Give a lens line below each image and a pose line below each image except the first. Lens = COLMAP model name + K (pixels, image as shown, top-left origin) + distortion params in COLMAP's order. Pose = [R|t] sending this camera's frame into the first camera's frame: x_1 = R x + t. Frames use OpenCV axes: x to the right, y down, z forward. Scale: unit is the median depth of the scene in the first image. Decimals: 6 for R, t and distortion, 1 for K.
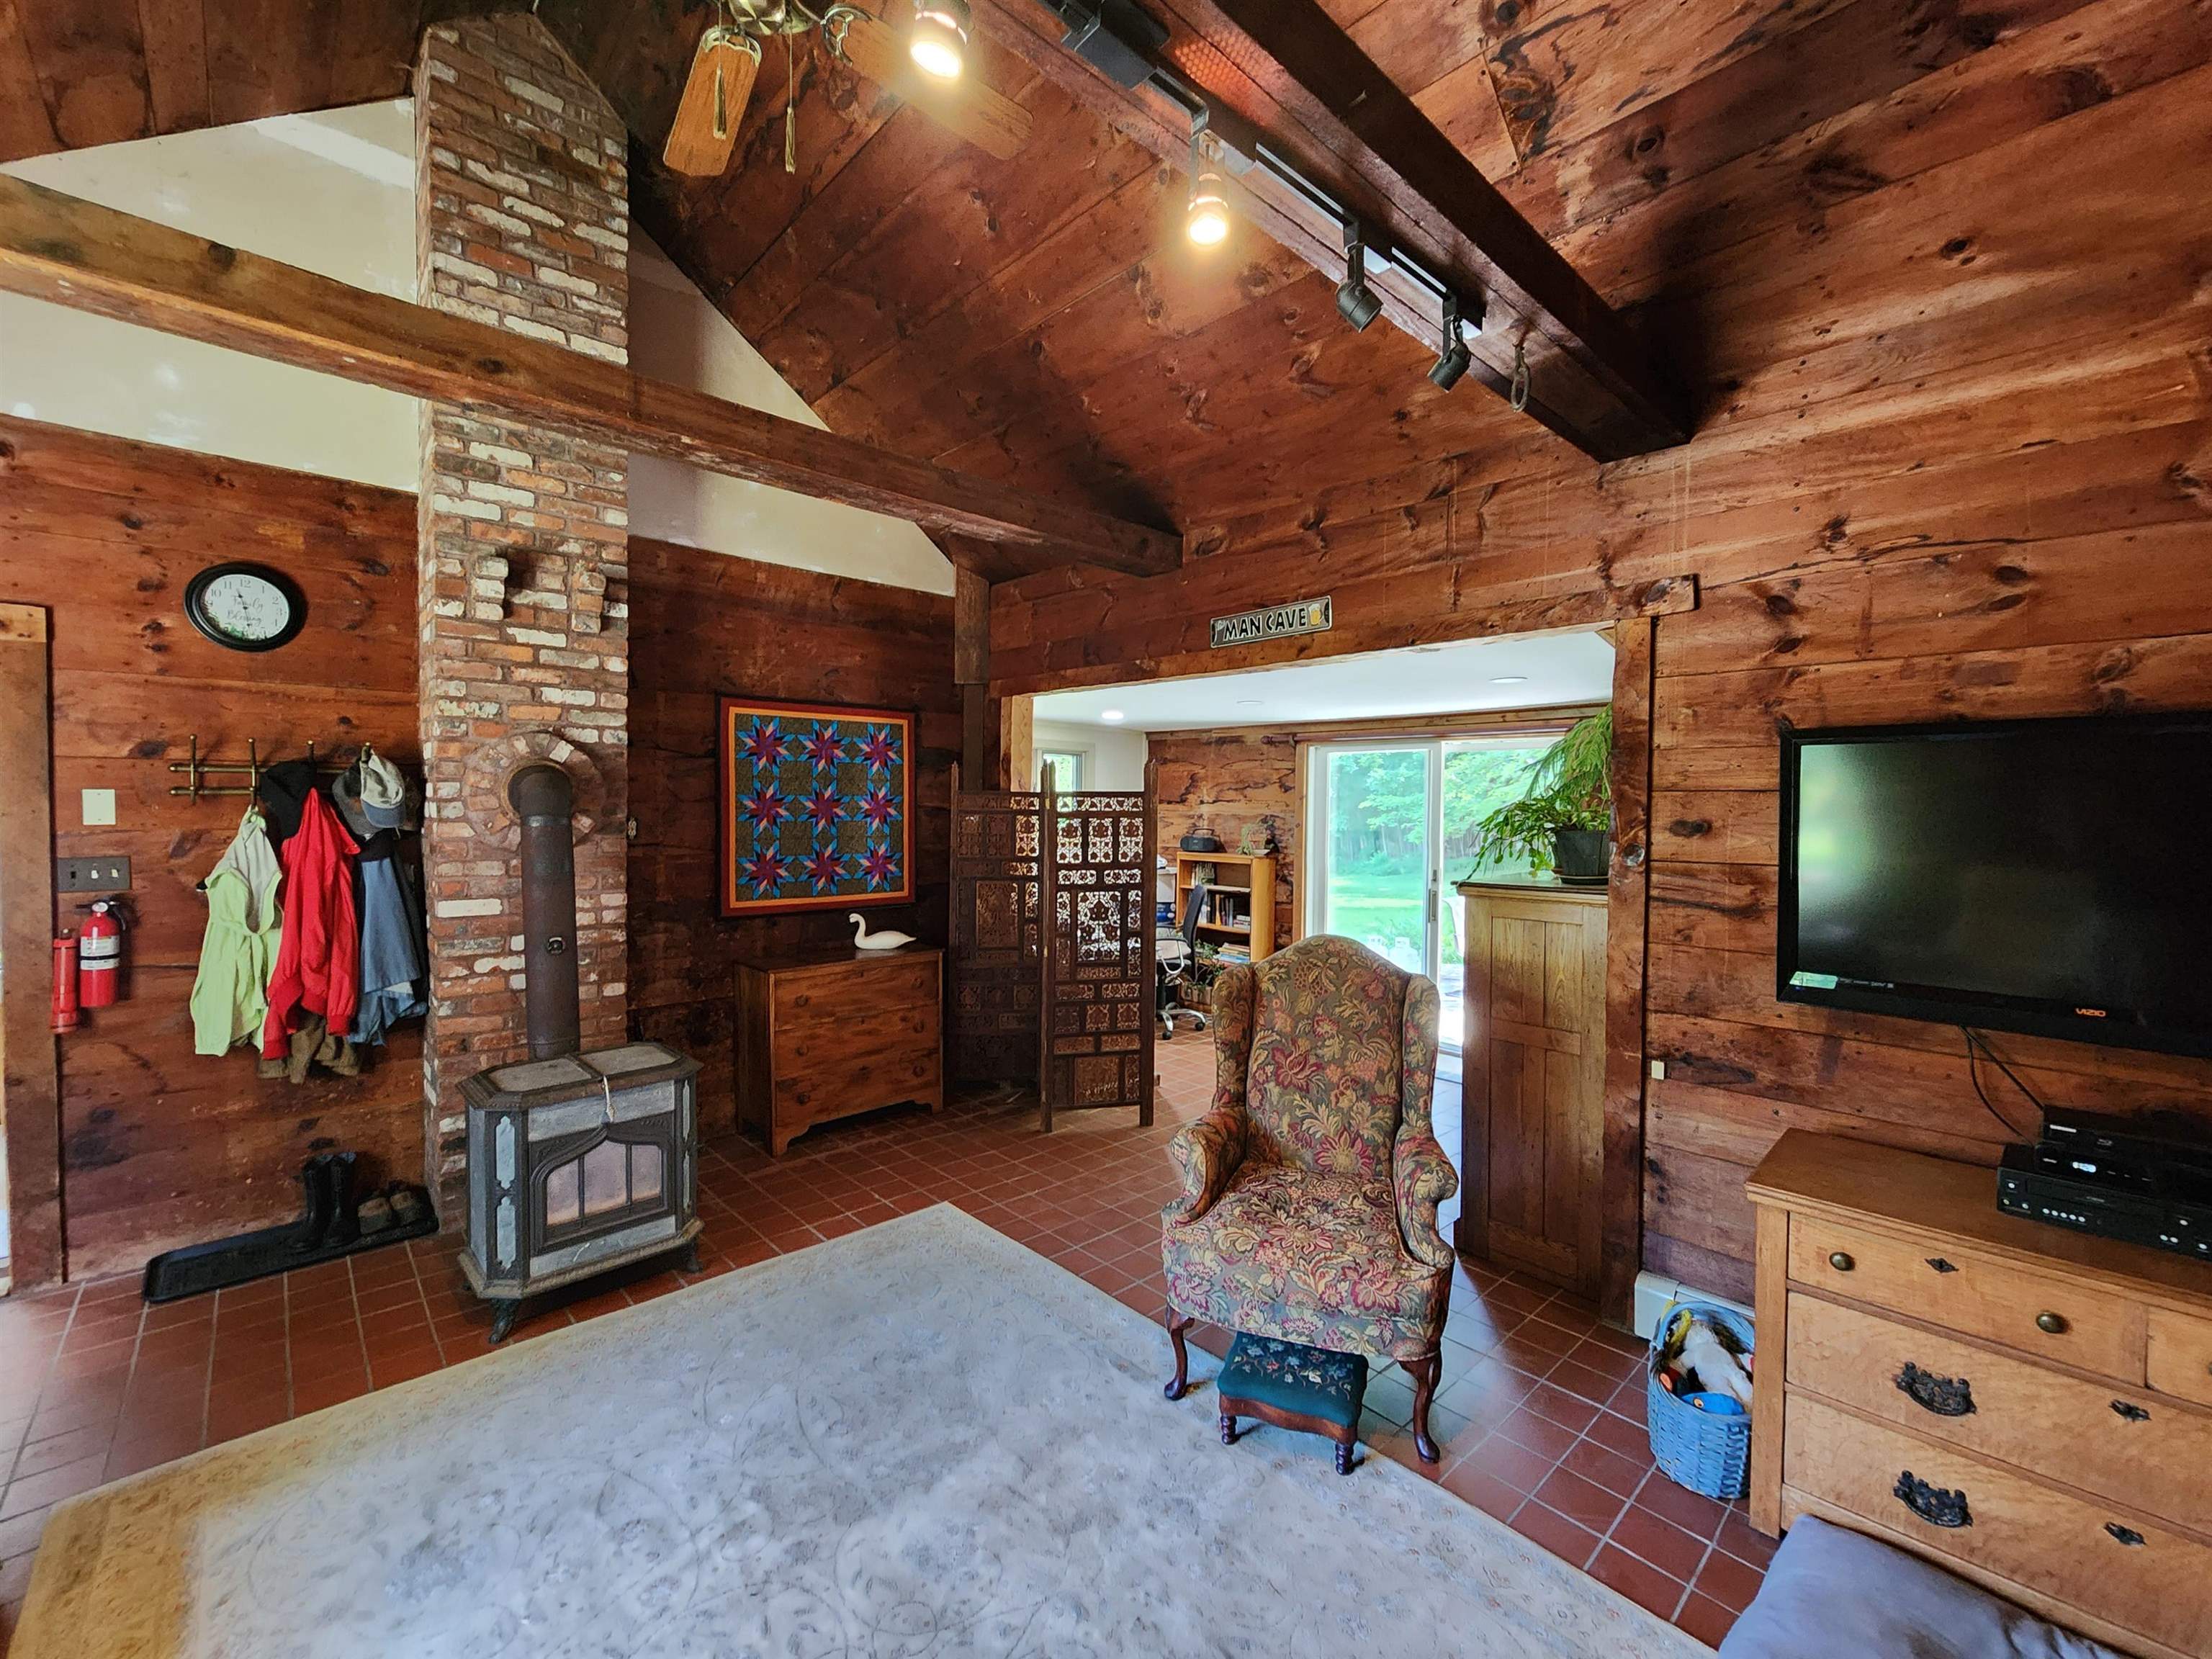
lens RADIAL K [[914.9, 0, 1107.3], [0, 914.9, 835.2], [0, 0, 1]] dist [0.000528, -0.000110]
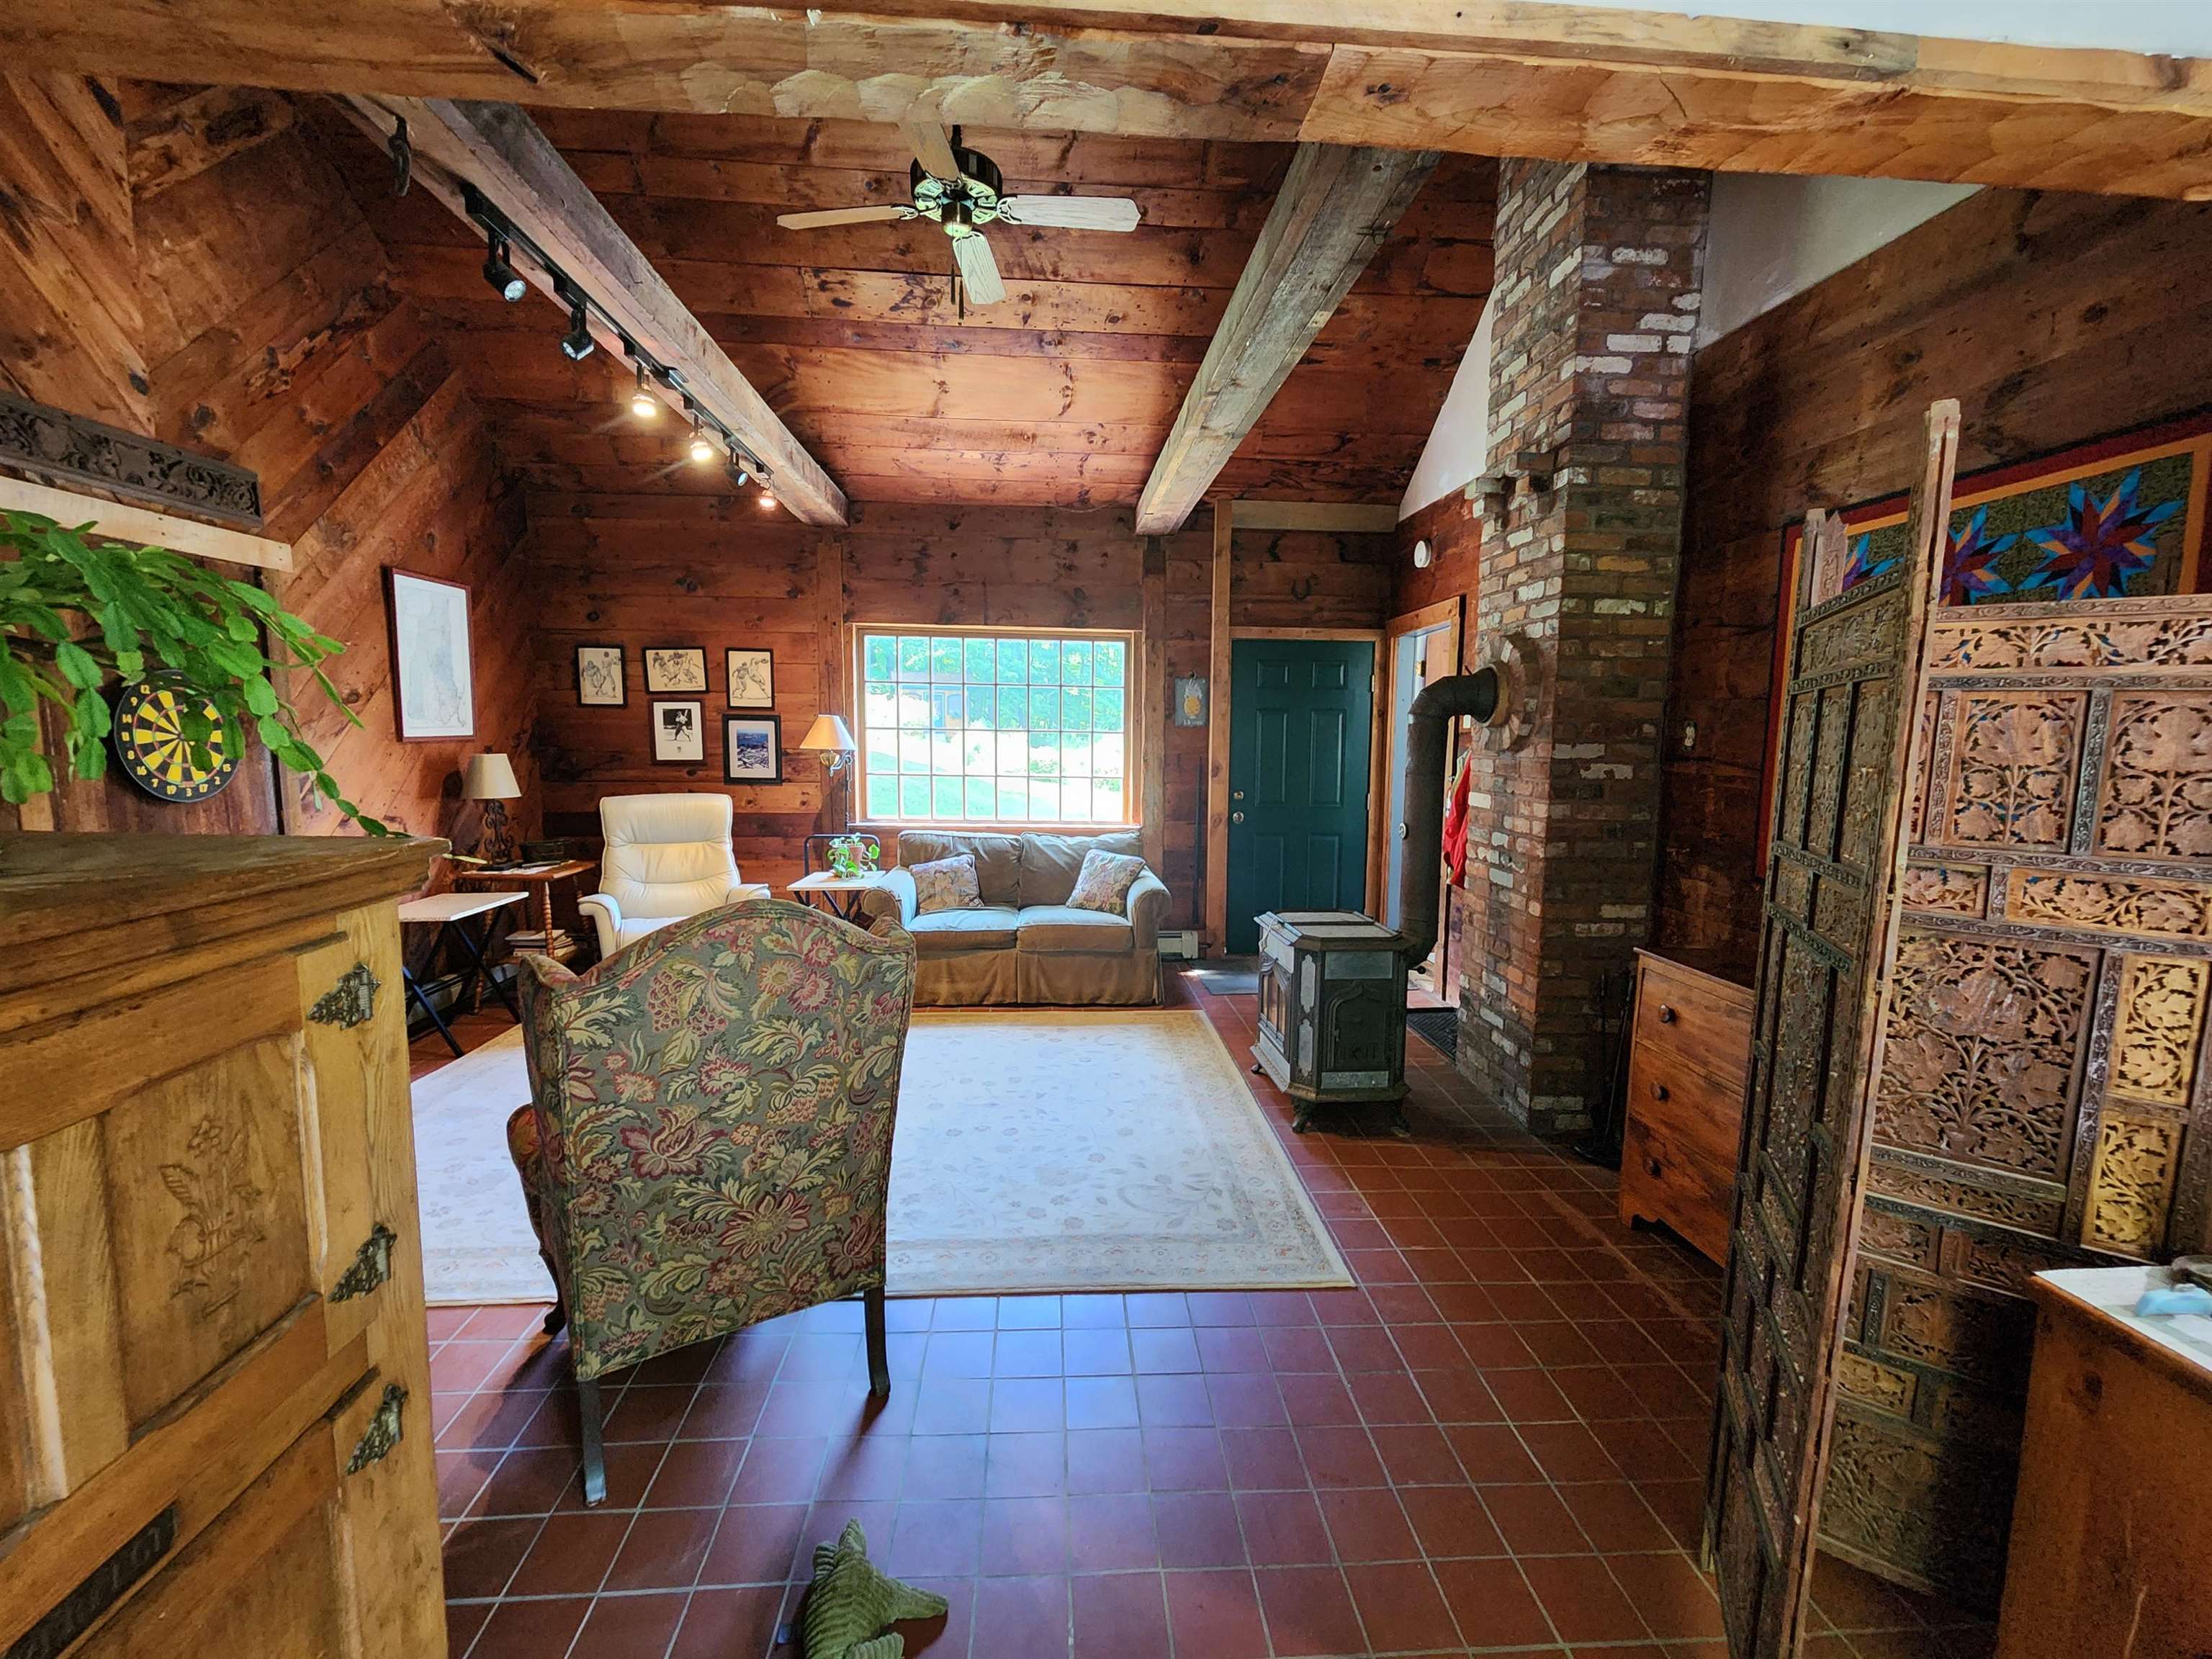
lens RADIAL K [[914.9, 0, 1107.3], [0, 914.9, 835.2], [0, 0, 1]] dist [0.000528, -0.000110]
pose [[-0.630131, 0.071449, -0.773195, 0.441872], [-0.048316, 0.990220, 0.130880, -0.002950], [0.774985, 0.119829, -0.620516, 1.261328]]
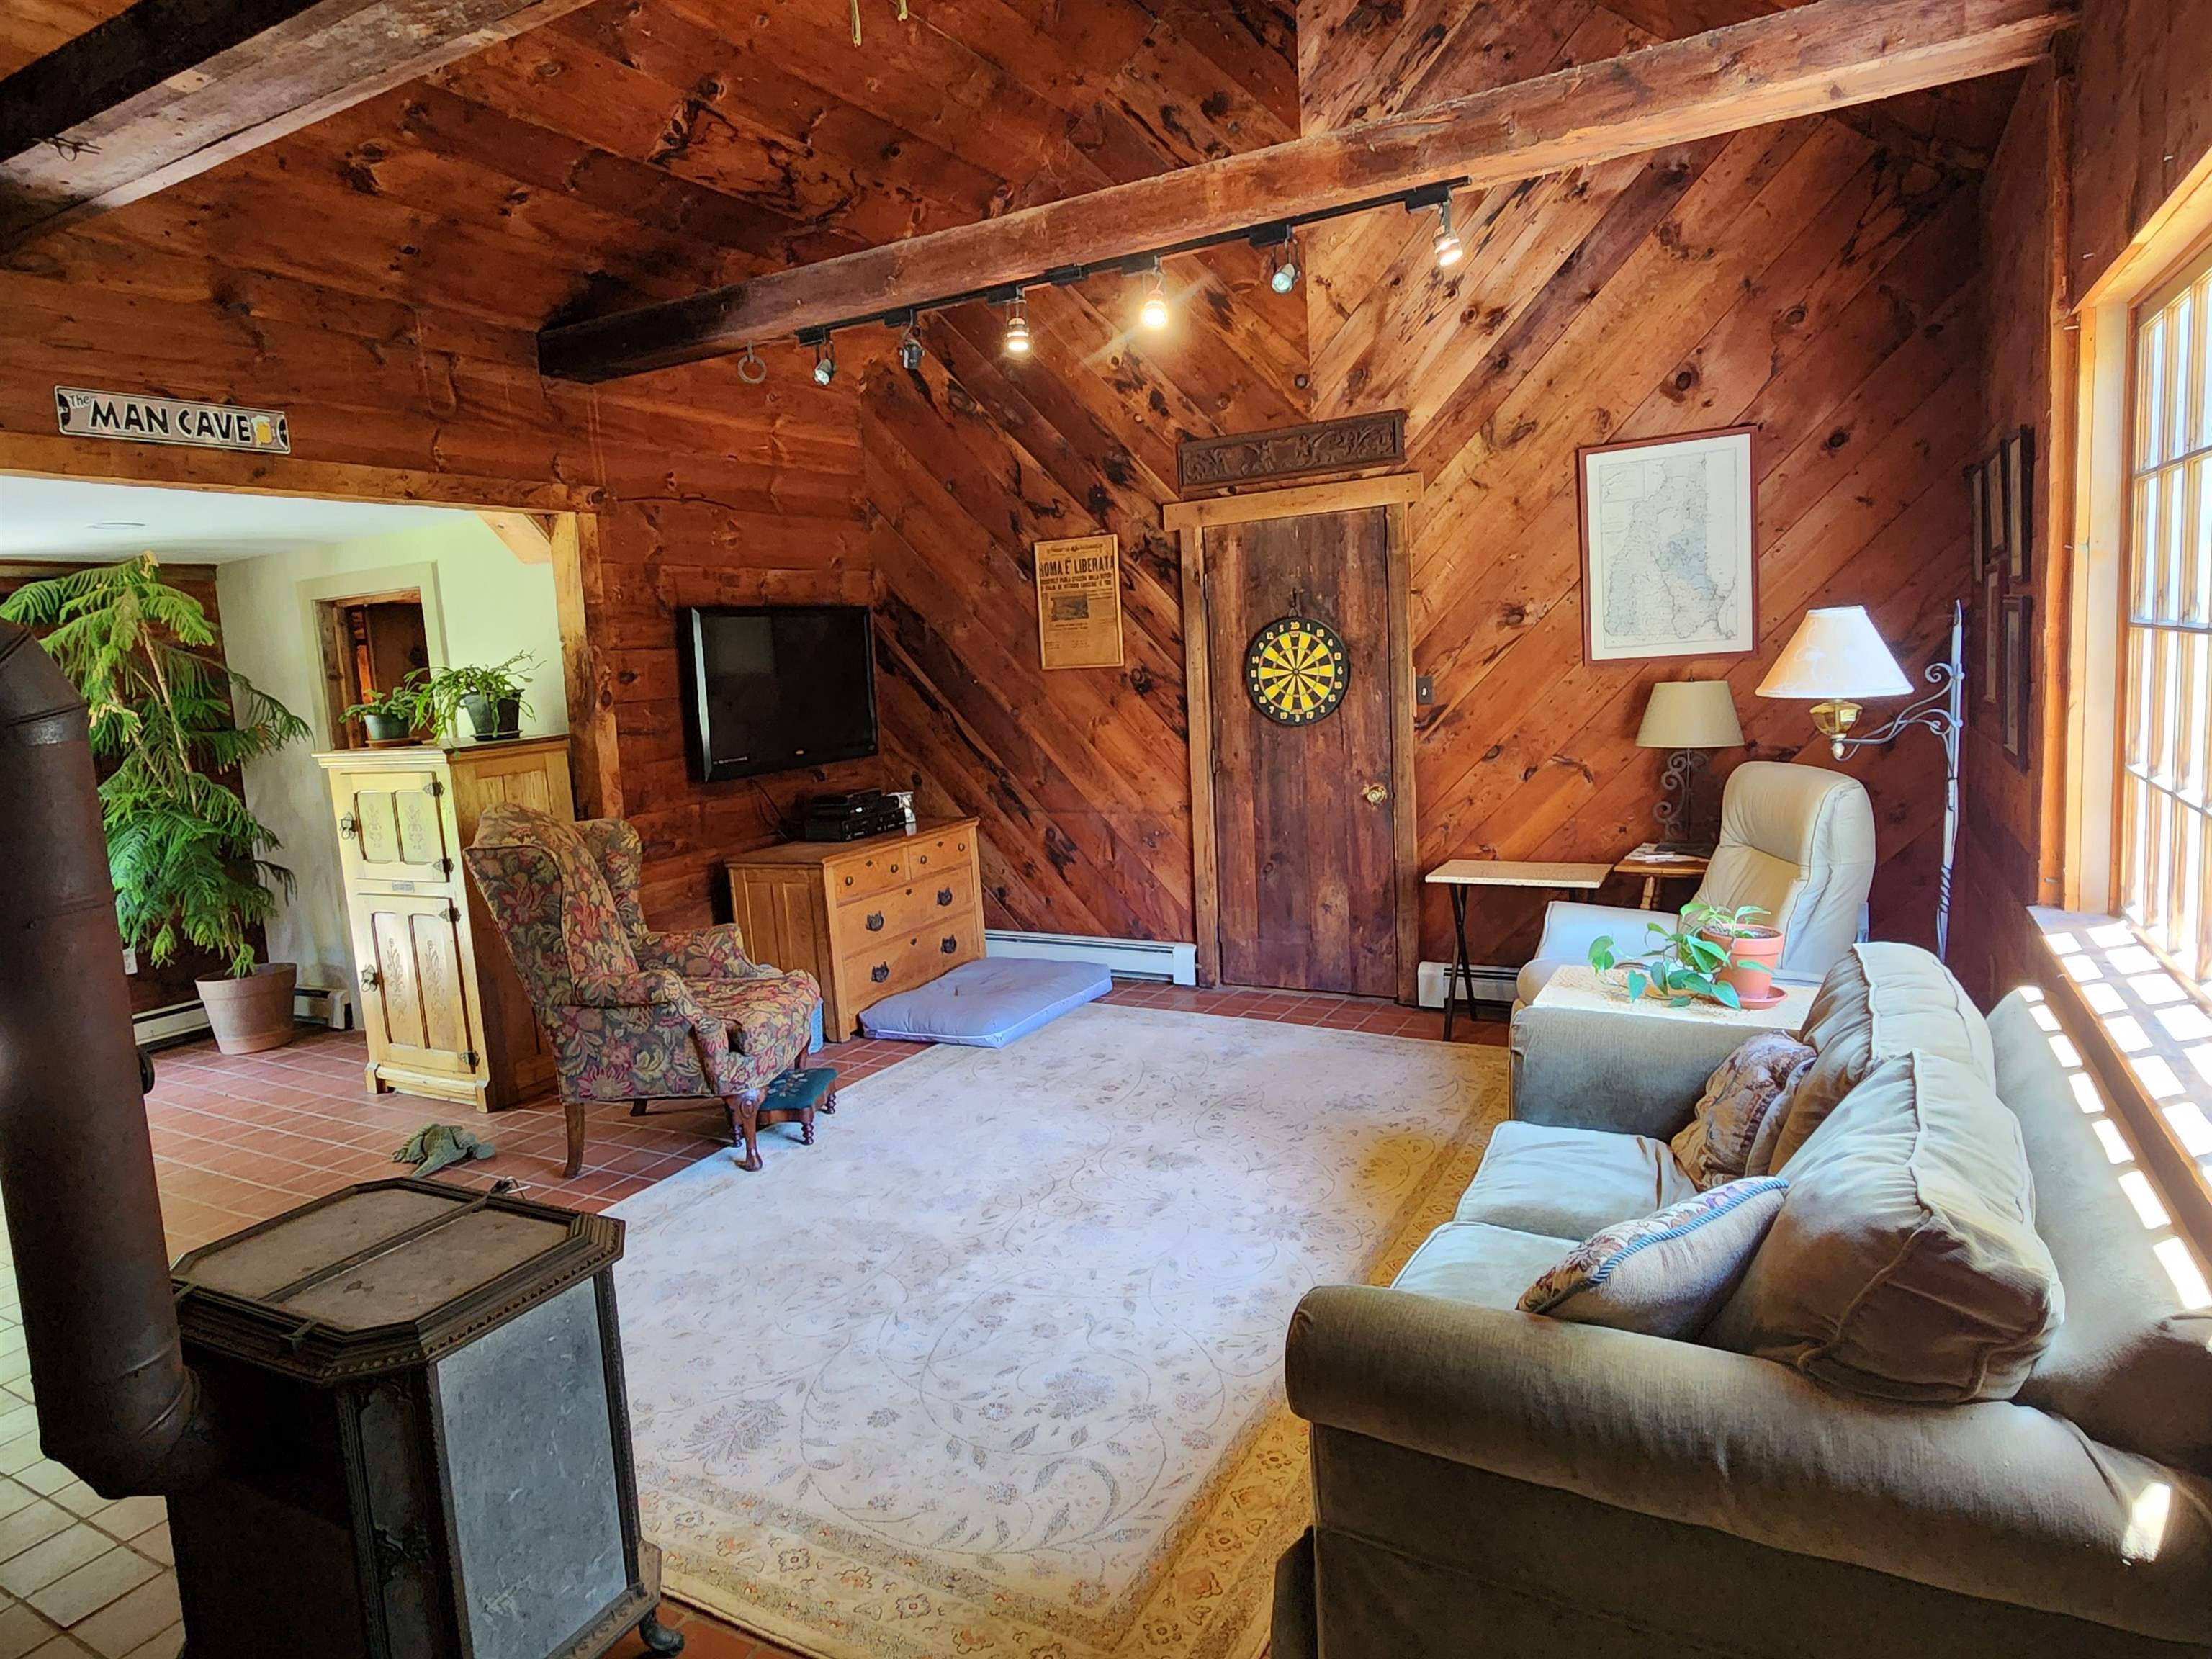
lens RADIAL K [[1282.0, 0, 1106.0], [0, 1282.0, 829.5], [0, 0, 1]] dist [0.000914, 0.000020]
pose [[-0.309888, -0.120306, 0.943131, -1.050505], [0.092350, 0.983463, 0.155795, -0.011327], [-0.946278, 0.135377, -0.293653, 0.683147]]
